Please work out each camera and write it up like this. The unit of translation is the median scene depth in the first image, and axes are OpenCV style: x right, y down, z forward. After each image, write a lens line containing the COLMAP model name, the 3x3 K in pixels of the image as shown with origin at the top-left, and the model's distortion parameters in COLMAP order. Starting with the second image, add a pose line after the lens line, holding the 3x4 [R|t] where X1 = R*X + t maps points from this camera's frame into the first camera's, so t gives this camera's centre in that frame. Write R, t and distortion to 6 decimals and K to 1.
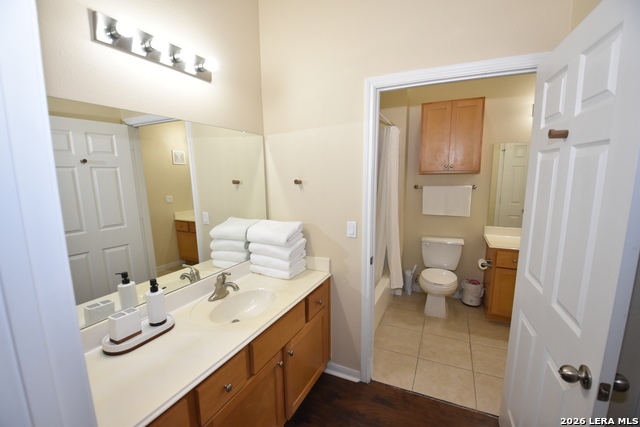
lens RADIAL K [[262.9, 0, 320.7], [0, 262.9, 222.2], [0, 0, 1]] dist [0.015301, -0.040267]
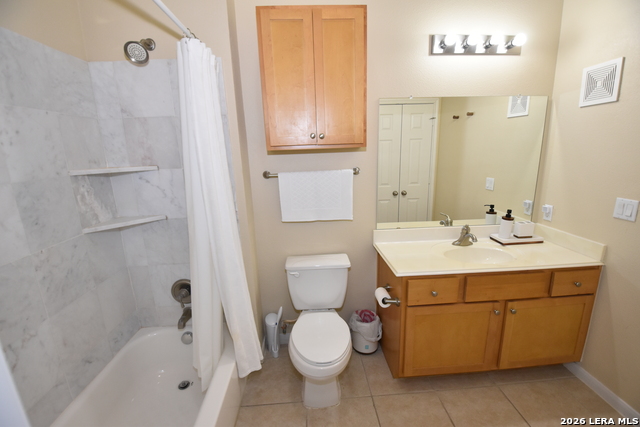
lens RADIAL K [[262.9, 0, 320.7], [0, 262.9, 222.2], [0, 0, 1]] dist [0.015301, -0.040267]
pose [[0.877496, -0.125742, 0.462806, 0.209381], [0.099034, 0.991727, 0.081675, -0.074640], [-0.469247, -0.025836, 0.882689, 0.489940]]
